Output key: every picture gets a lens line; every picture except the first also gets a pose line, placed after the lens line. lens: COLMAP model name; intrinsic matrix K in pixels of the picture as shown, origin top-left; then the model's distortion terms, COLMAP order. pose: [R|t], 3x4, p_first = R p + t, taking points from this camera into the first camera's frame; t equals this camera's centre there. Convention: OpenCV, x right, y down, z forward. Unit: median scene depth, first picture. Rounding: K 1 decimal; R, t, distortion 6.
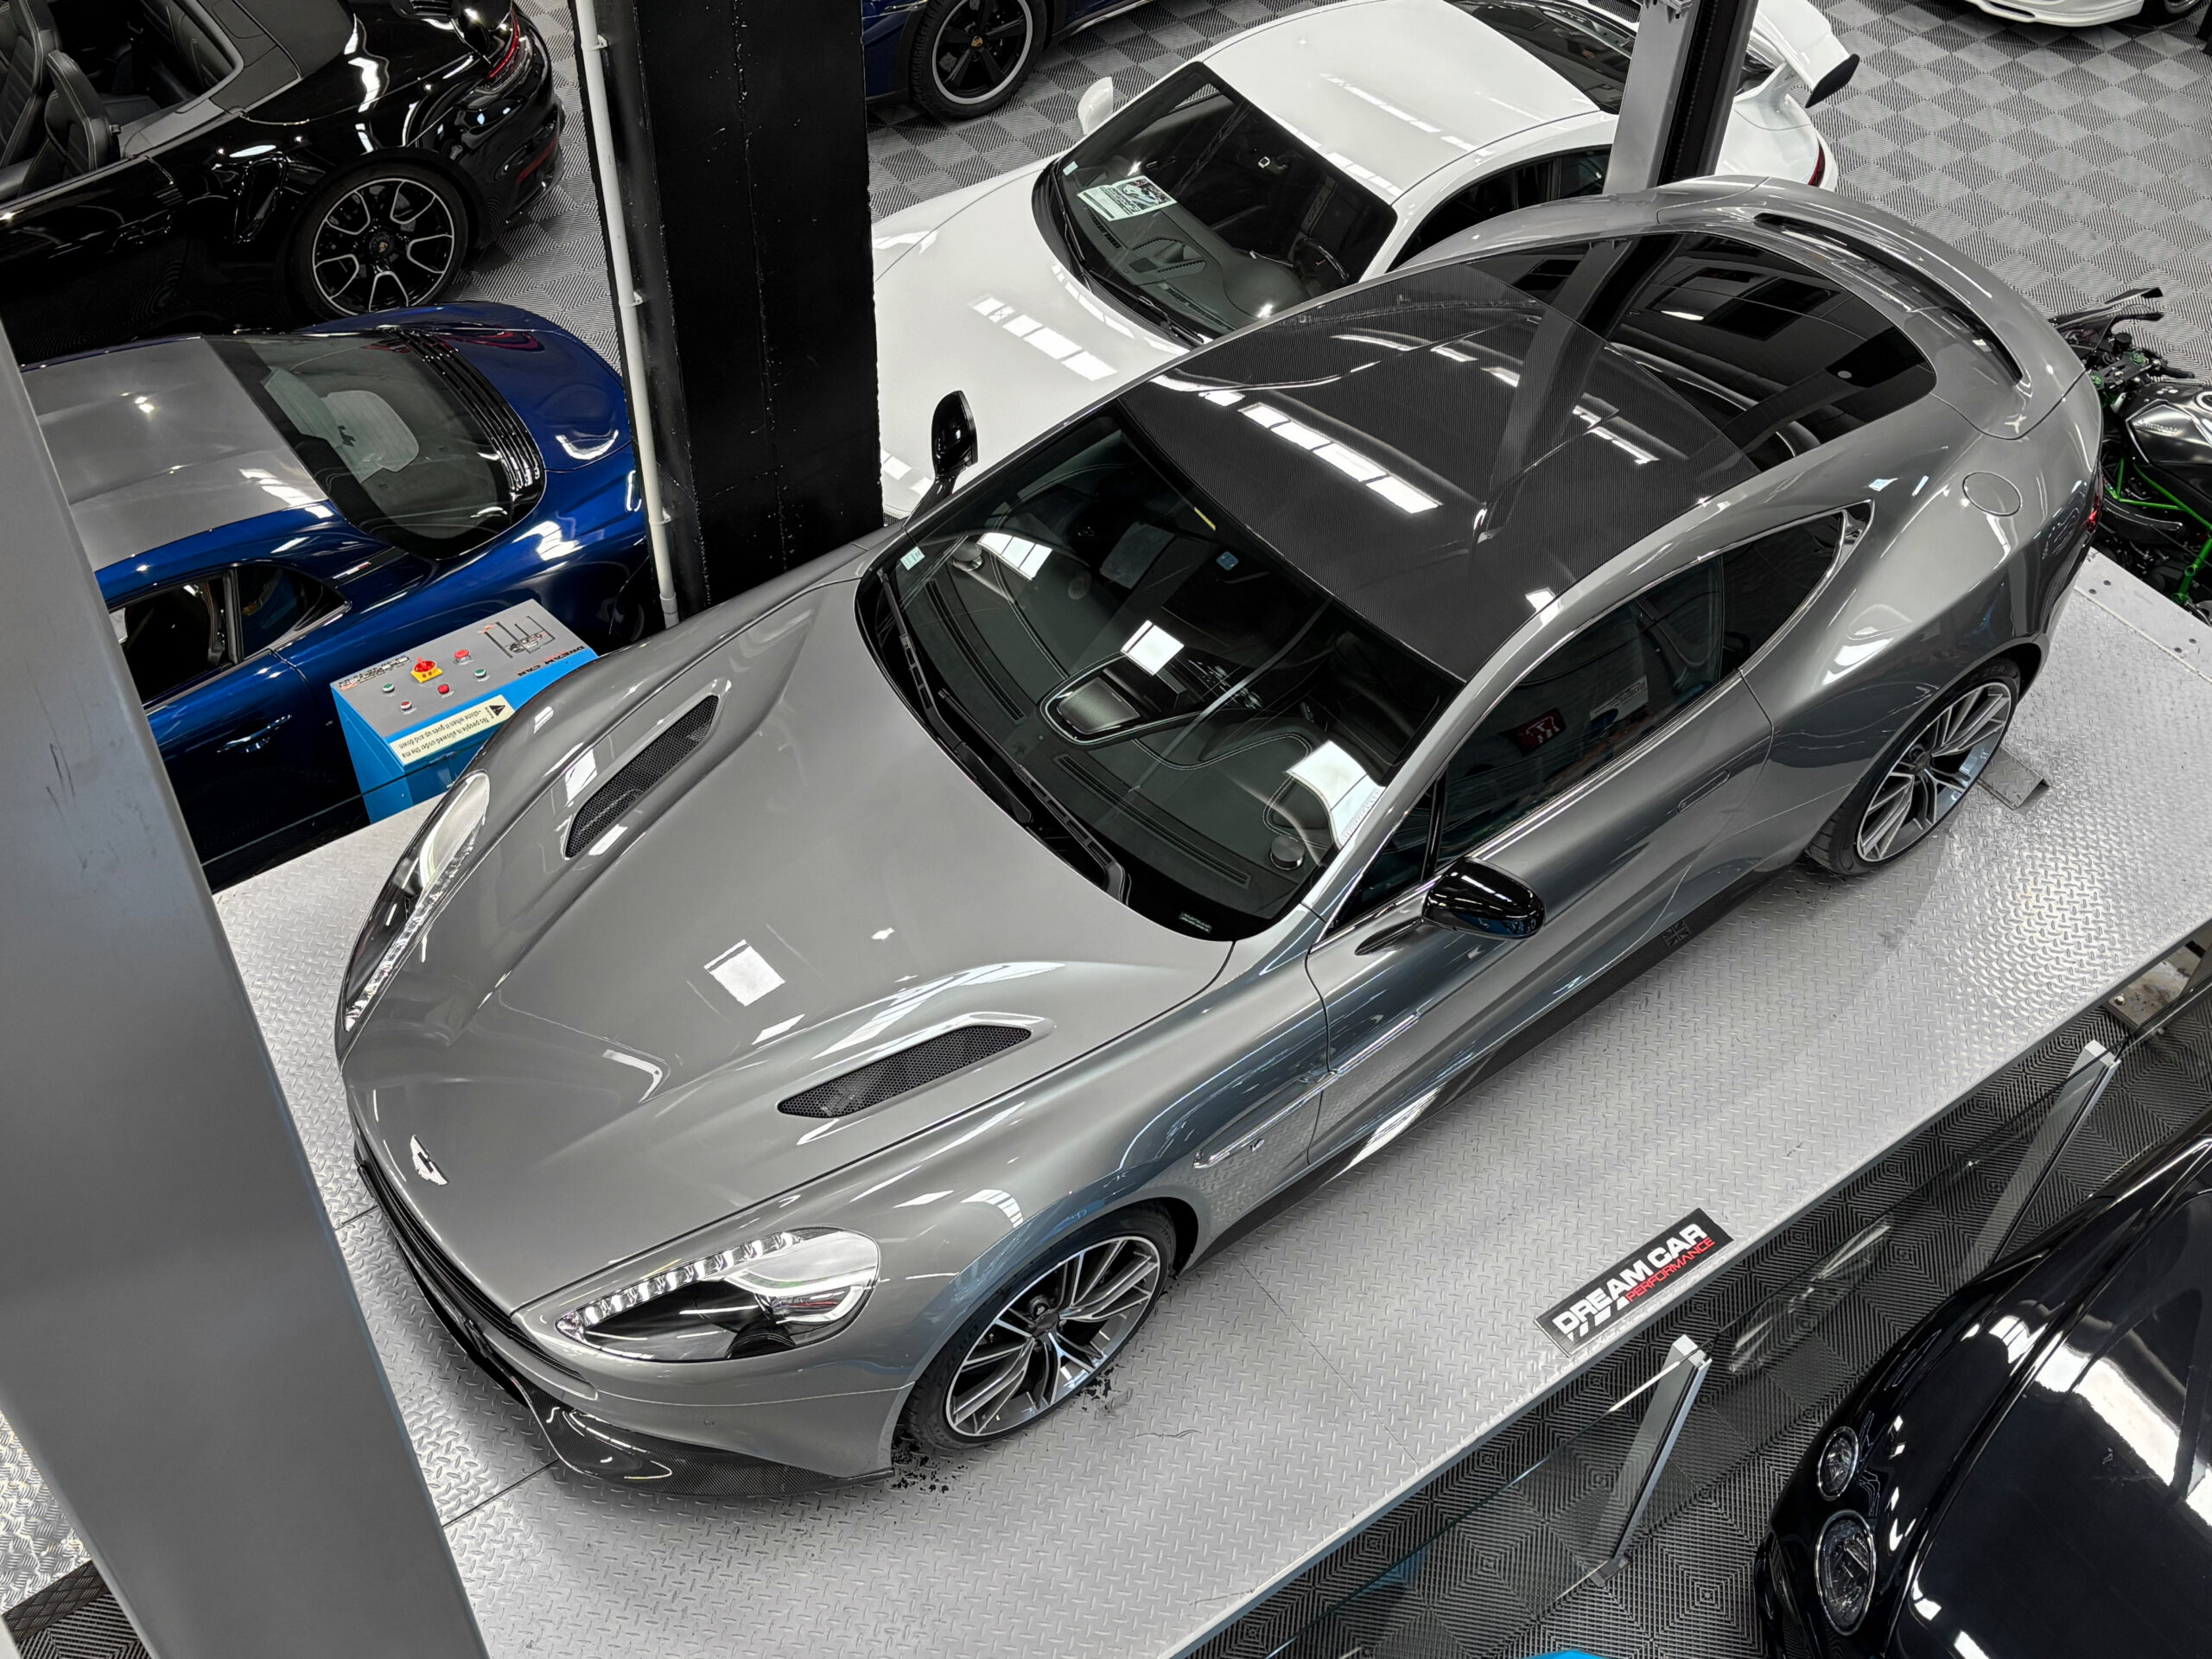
lens RADIAL K [[2416.6, 0, 1103.4], [0, 2416.6, 841.5], [0, 0, 1]] dist [0.099233, -0.196124]
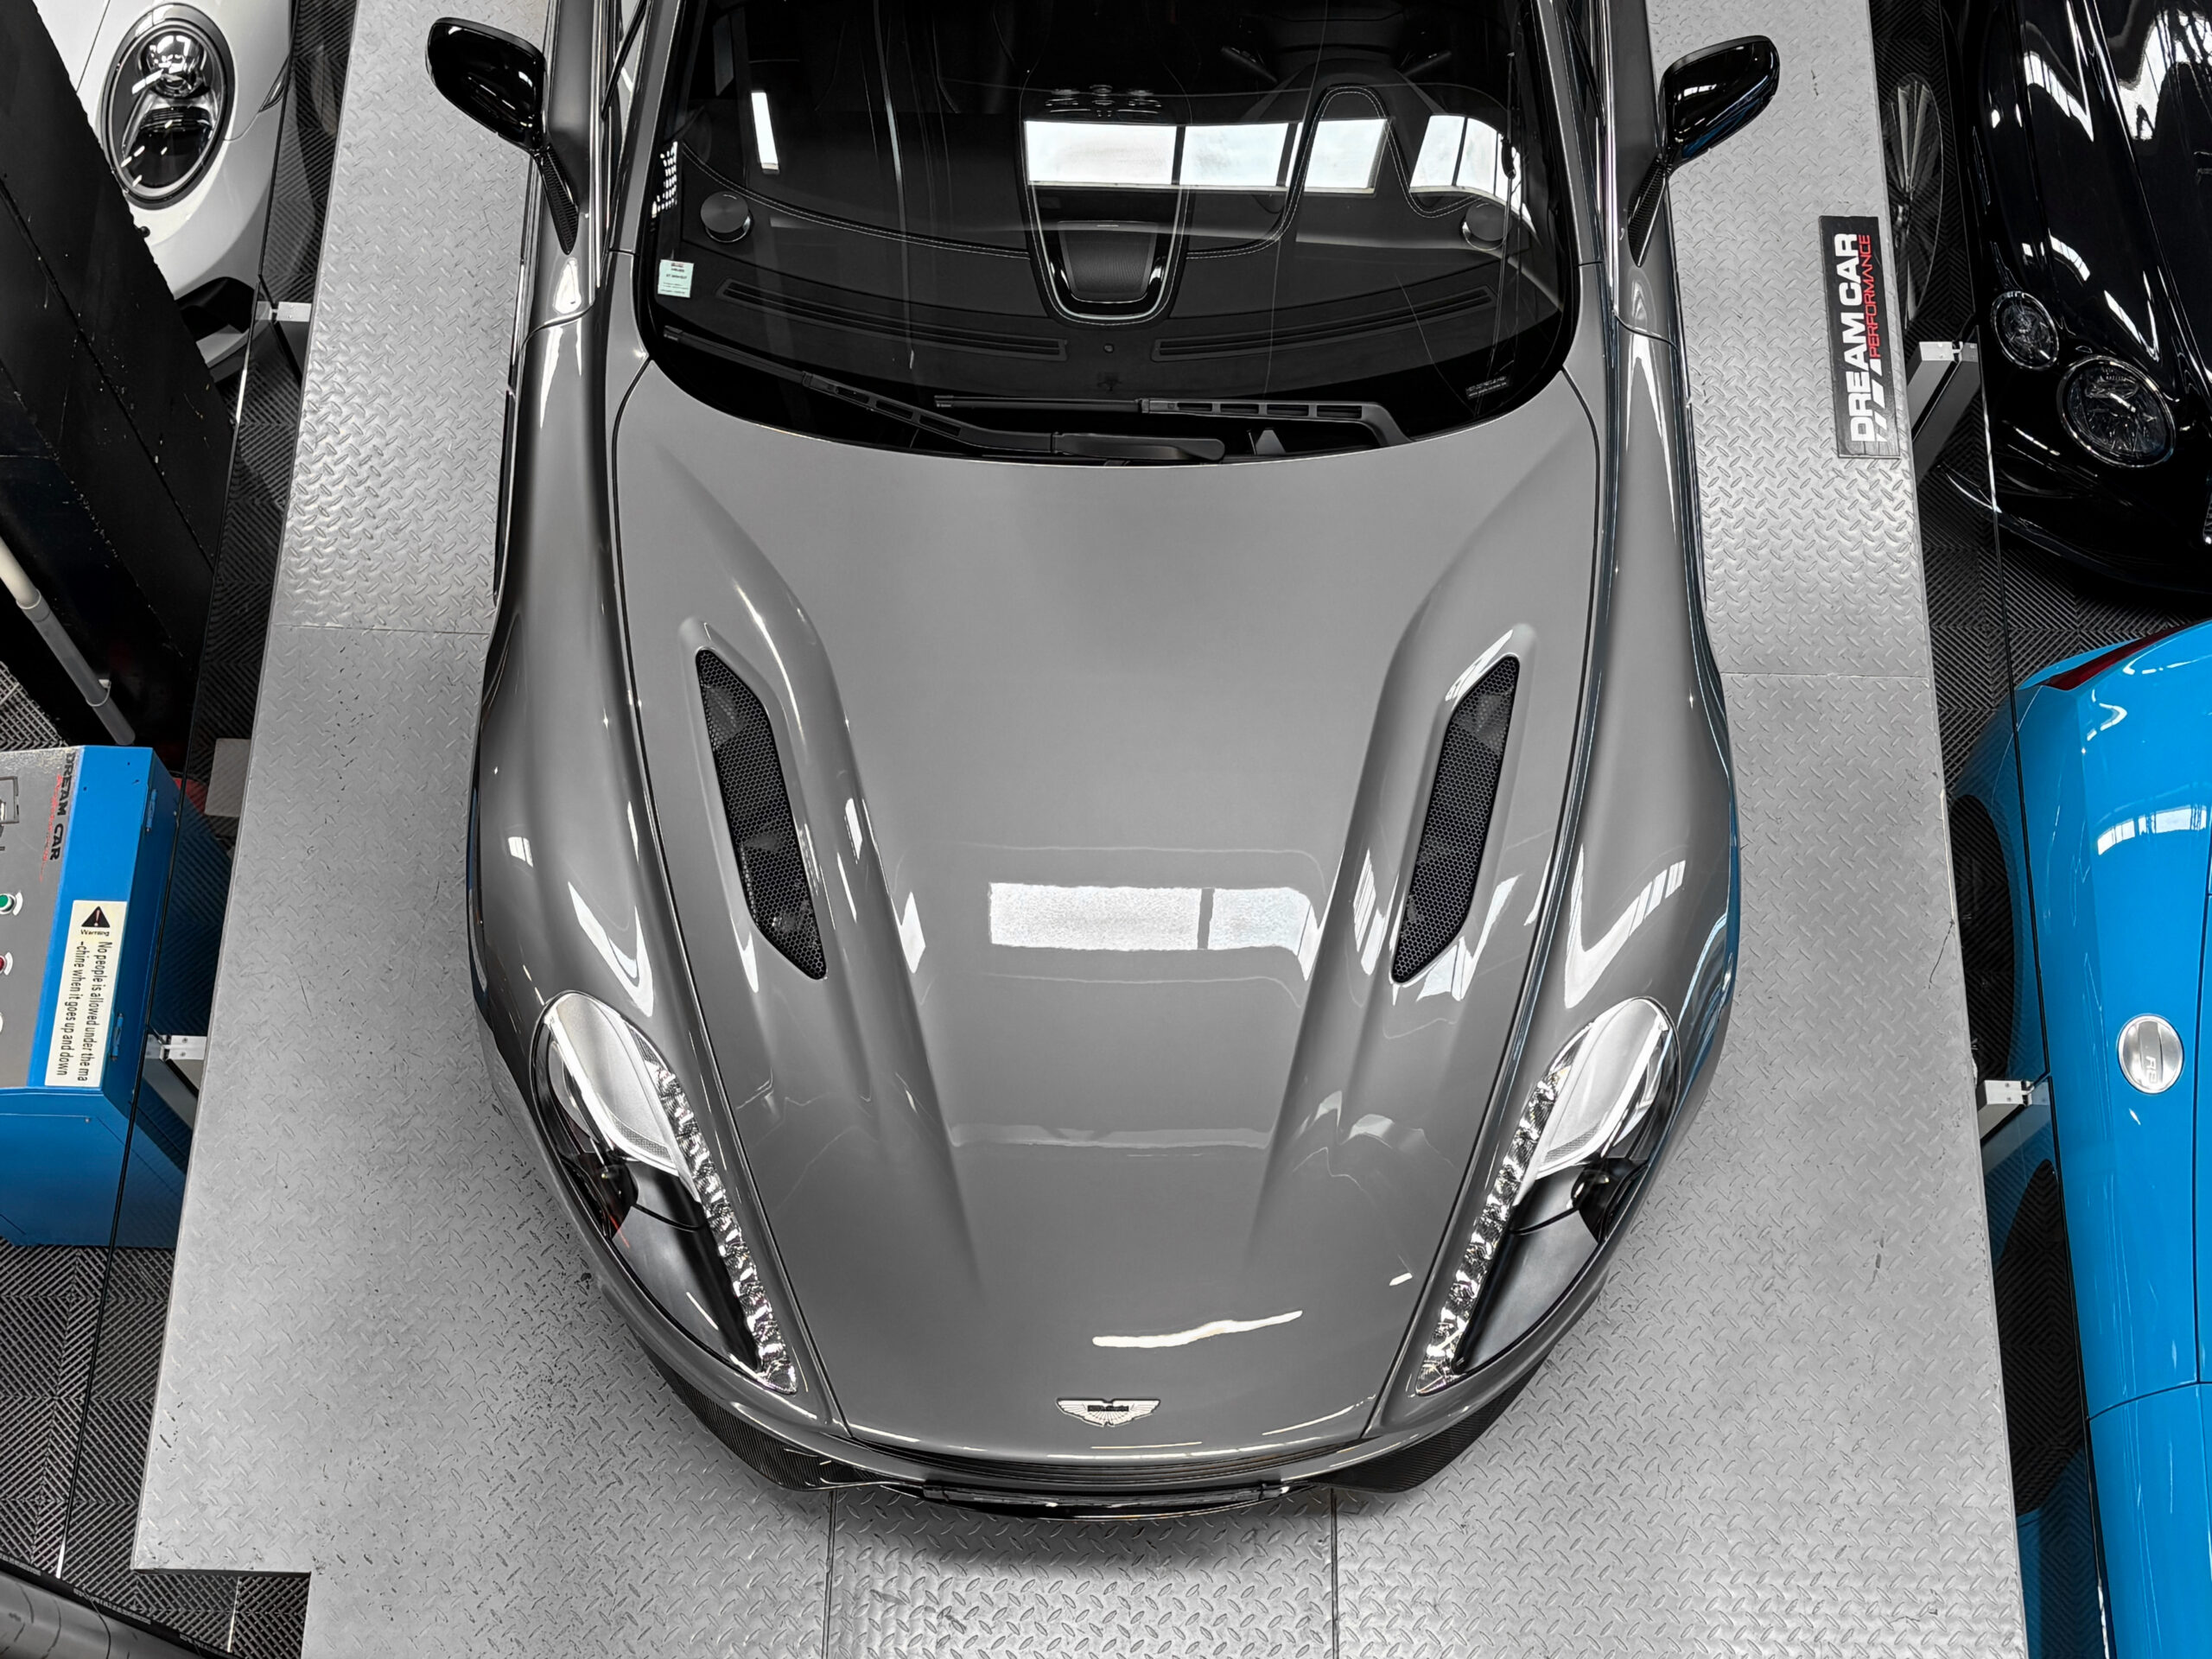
lens RADIAL K [[2918.1, 0, 1045.5], [0, 2918.1, 816.8], [0, 0, 1]] dist [0.089557, -0.127210]
pose [[0.614386, -0.737162, 0.281287, -0.353262], [0.590771, 0.666108, 0.455291, -0.329122], [-0.522990, -0.113548, 0.844741, 0.283522]]
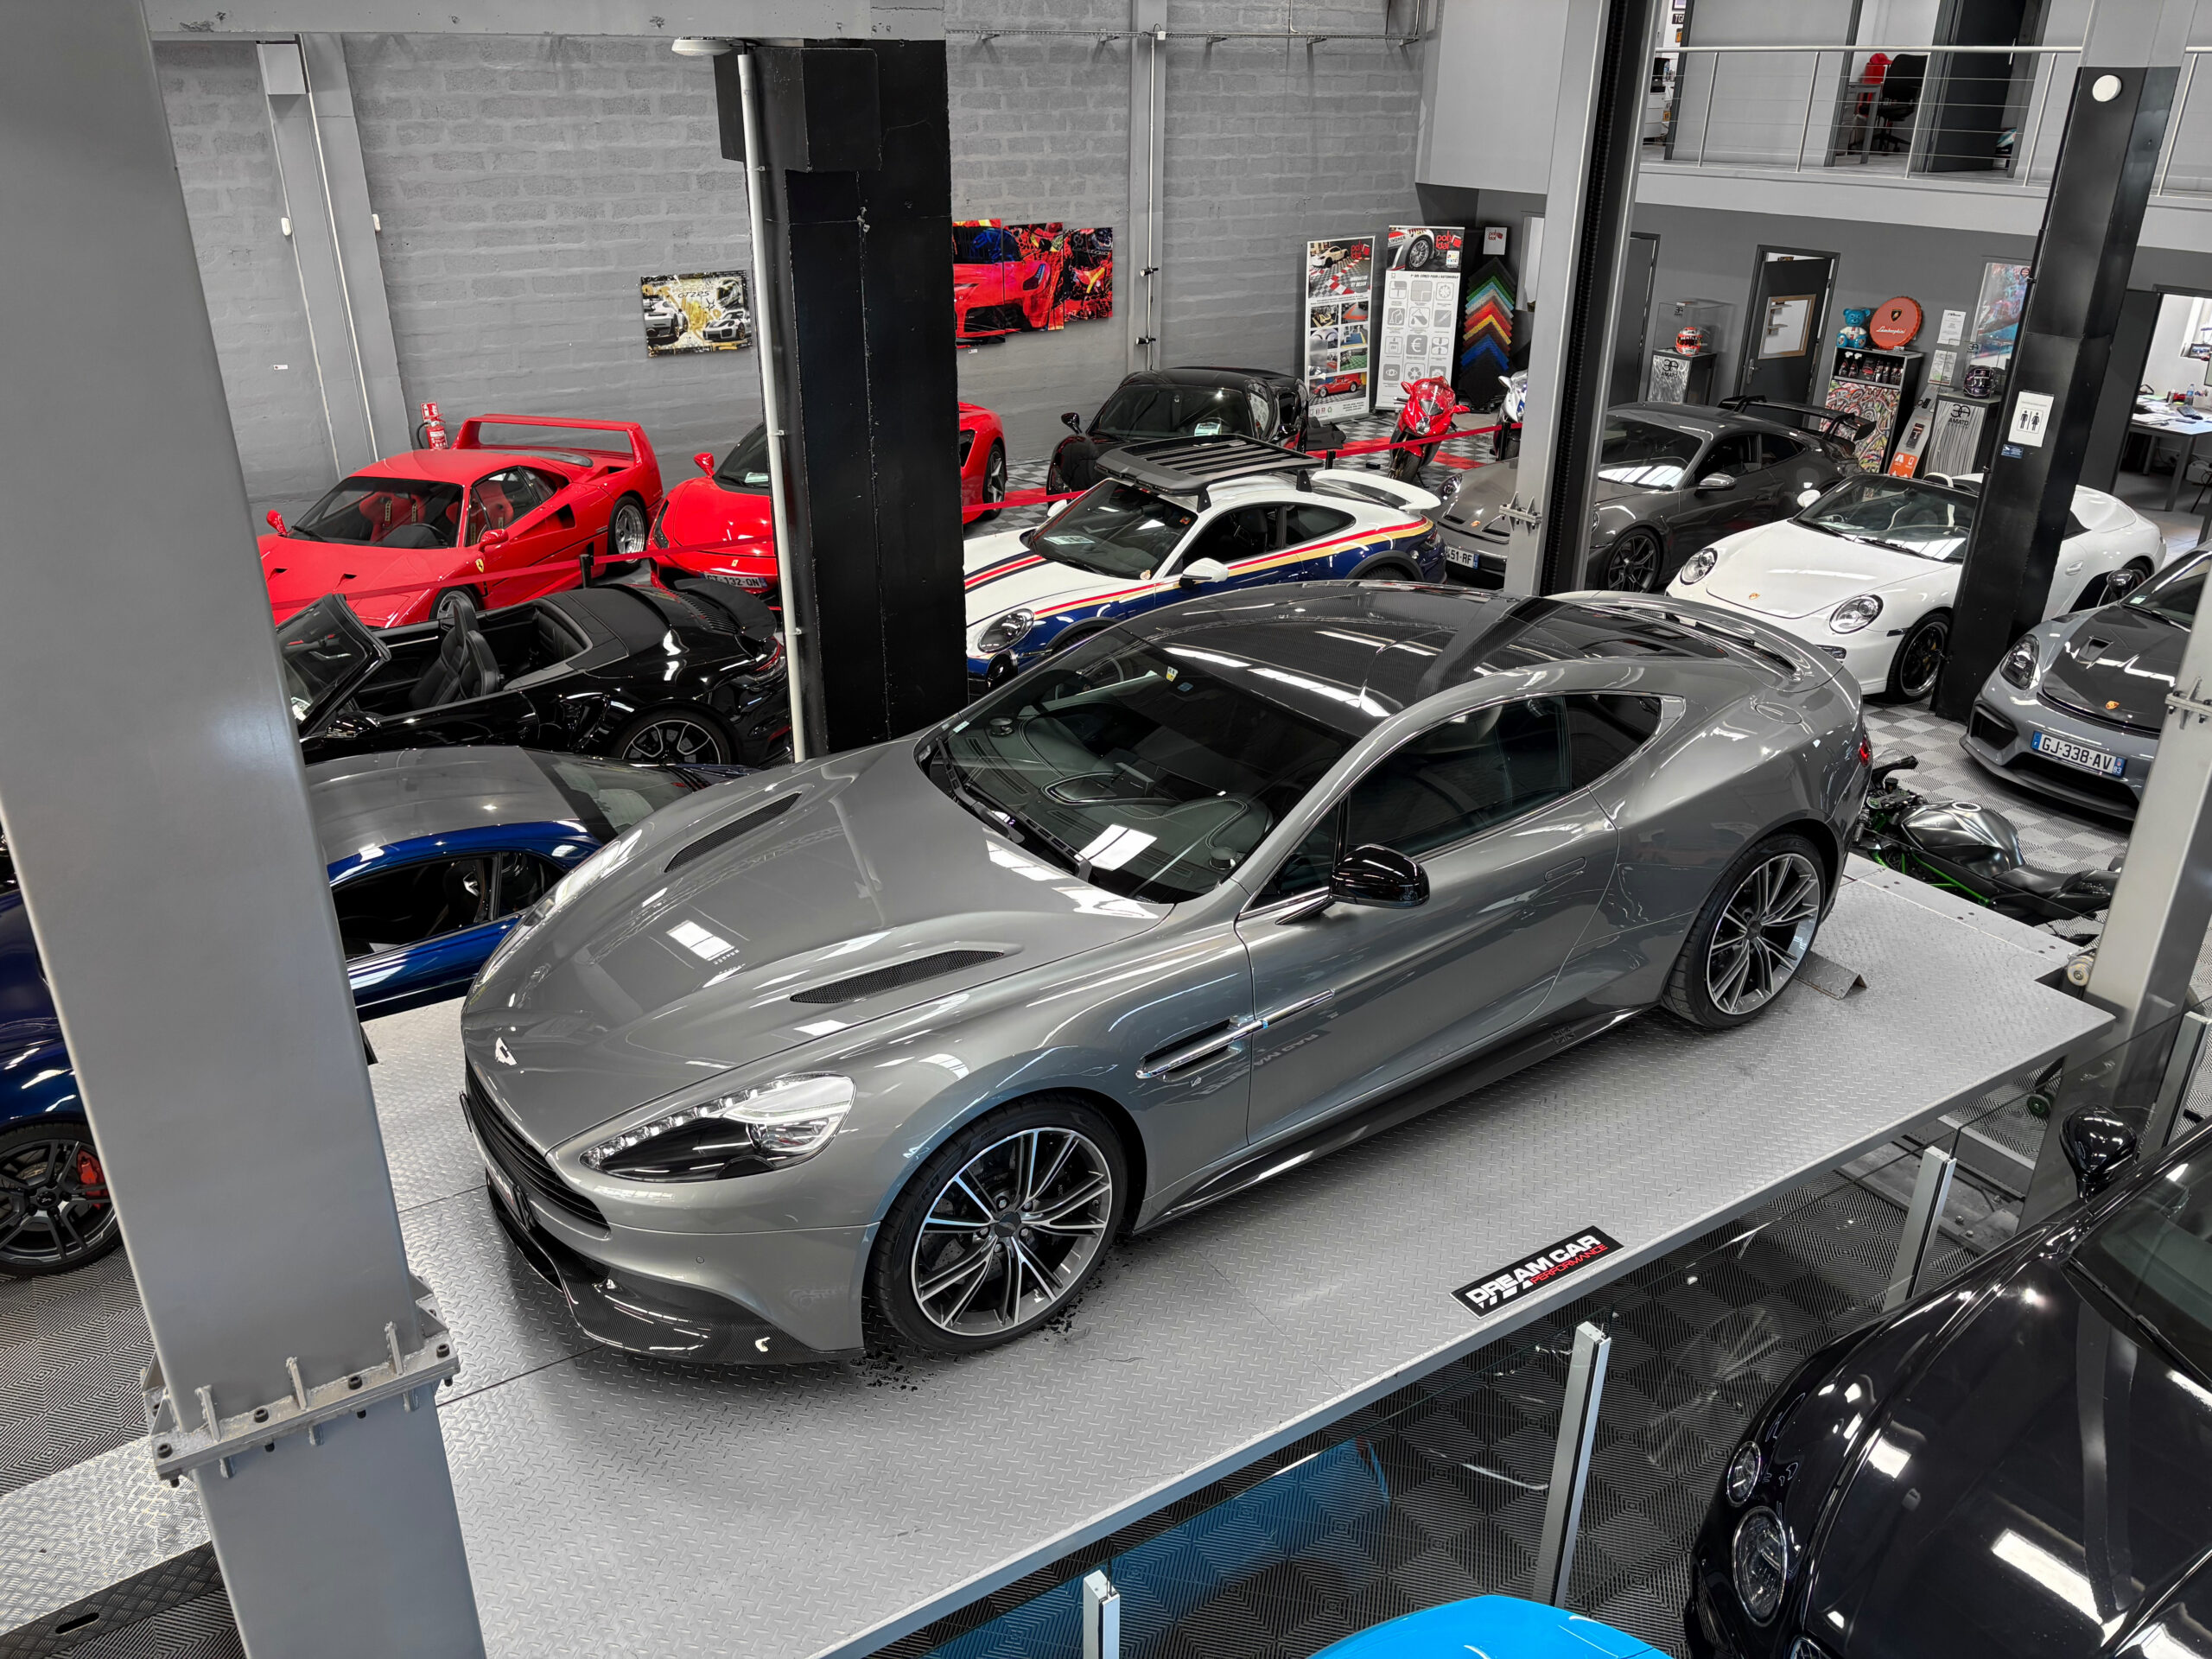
lens RADIAL K [[1681.8, 0, 1121.1], [0, 1681.8, 835.1], [0, 0, 1]] dist [0.000418, 0.006914]
pose [[0.997621, 0.005281, -0.068733, 0.076156], [-0.032564, 0.914907, -0.402350, 0.318709], [0.060759, 0.403631, 0.912902, 0.183414]]
